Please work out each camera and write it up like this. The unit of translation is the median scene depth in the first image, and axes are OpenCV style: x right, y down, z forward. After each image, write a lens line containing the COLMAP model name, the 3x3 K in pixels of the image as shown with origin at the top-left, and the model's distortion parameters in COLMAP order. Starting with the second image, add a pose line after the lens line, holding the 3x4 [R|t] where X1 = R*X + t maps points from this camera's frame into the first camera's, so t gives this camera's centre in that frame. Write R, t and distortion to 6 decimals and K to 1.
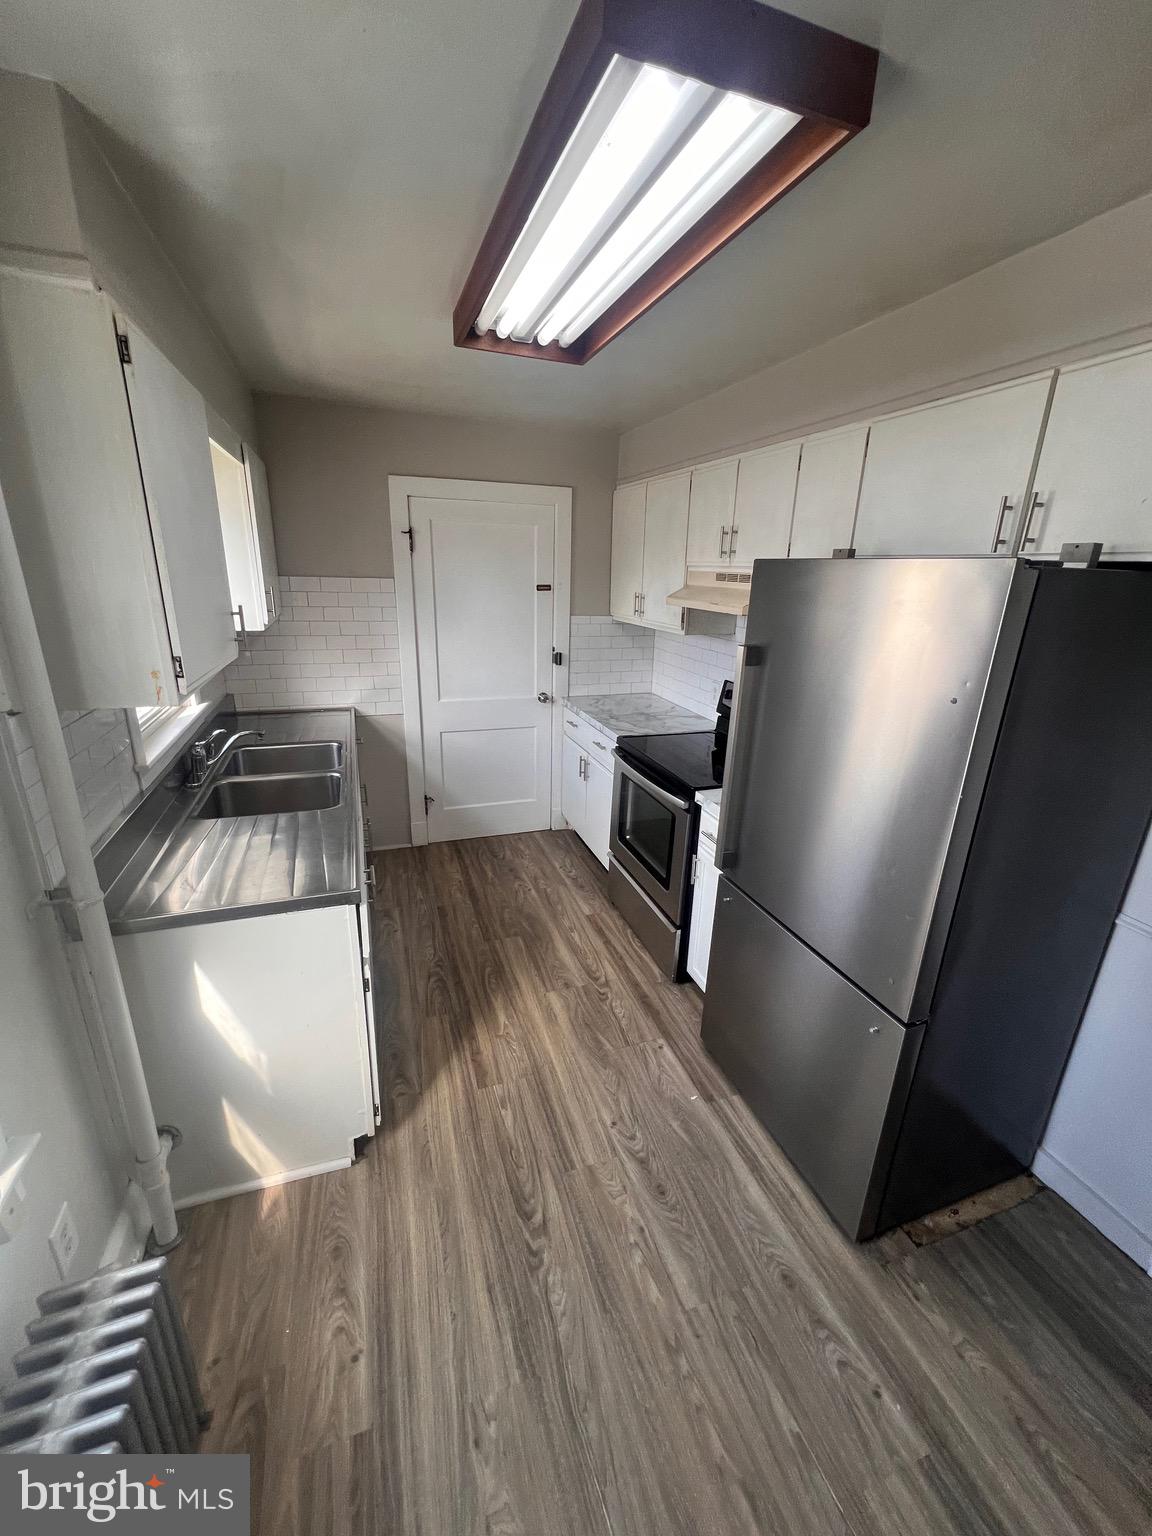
lens RADIAL K [[617.7, 0, 575.8], [0, 617.7, 766.5], [0, 0, 1]] dist [0.002718, -0.000019]
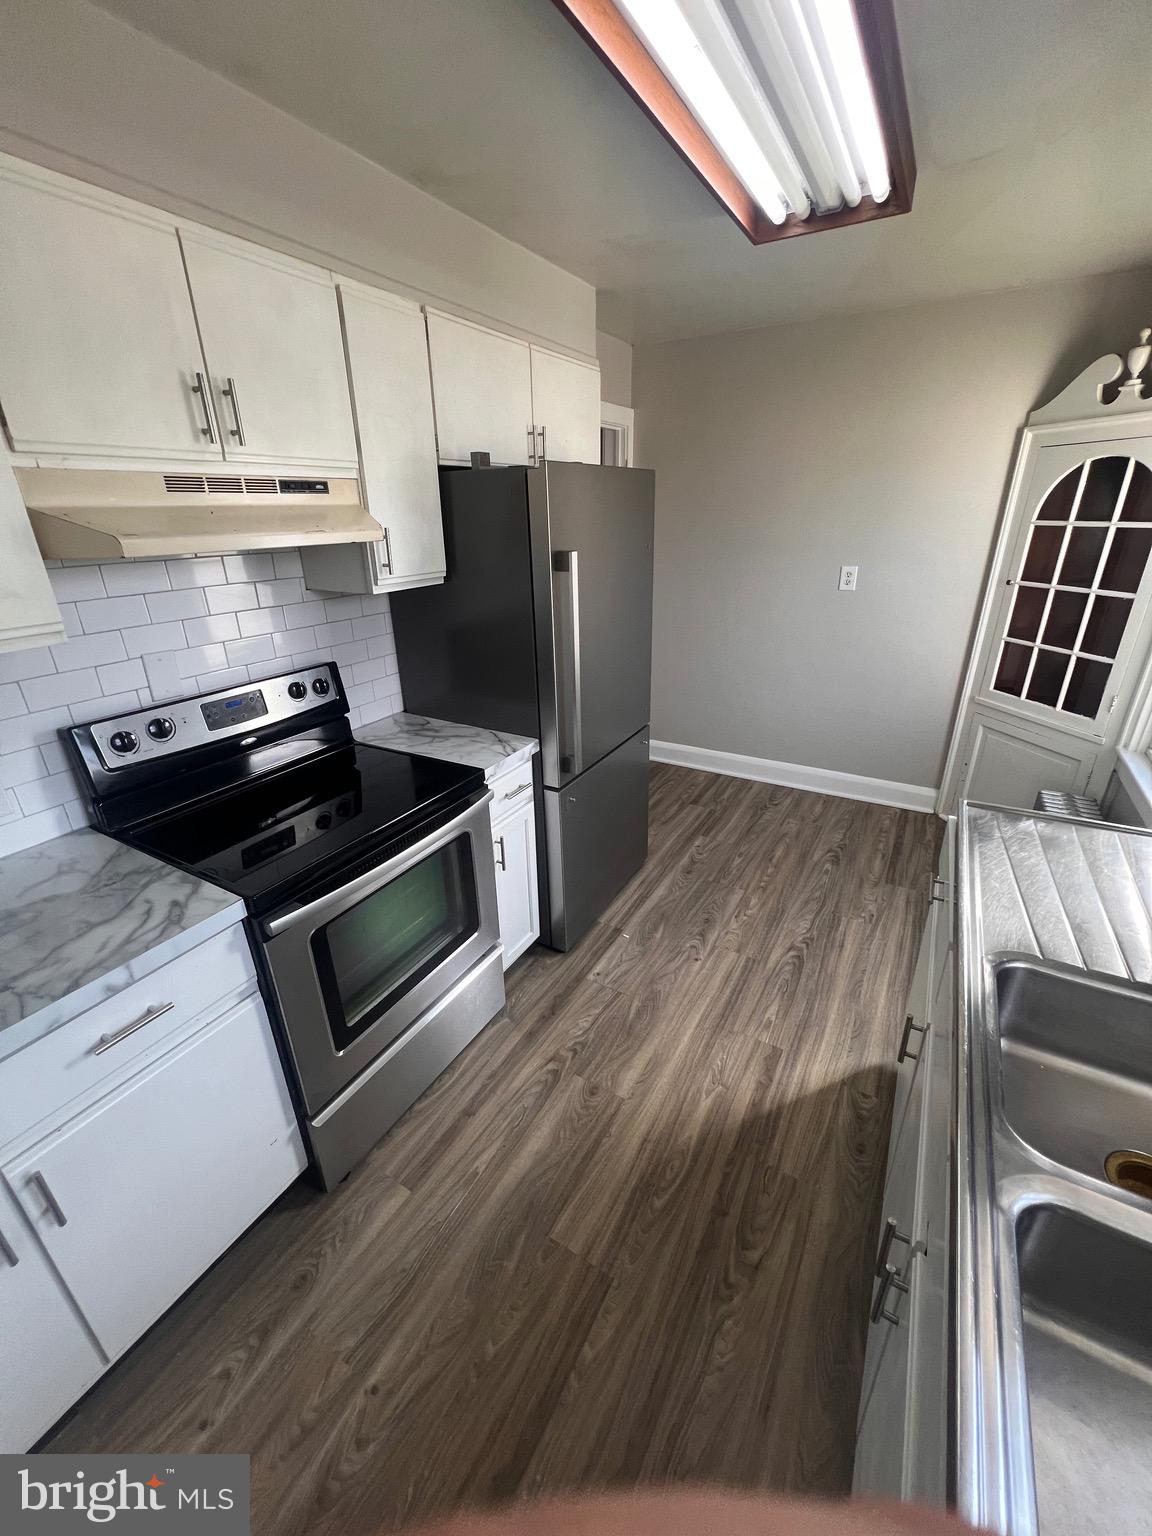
lens RADIAL K [[617.7, 0, 578.5], [0, 617.7, 767.5], [0, 0, 1]] dist [0.002718, -0.000019]
pose [[-0.658481, -0.305934, 0.687610, -0.450987], [0.234275, 0.784931, 0.573584, -0.411717], [-0.715205, 0.538784, -0.445189, 1.357770]]
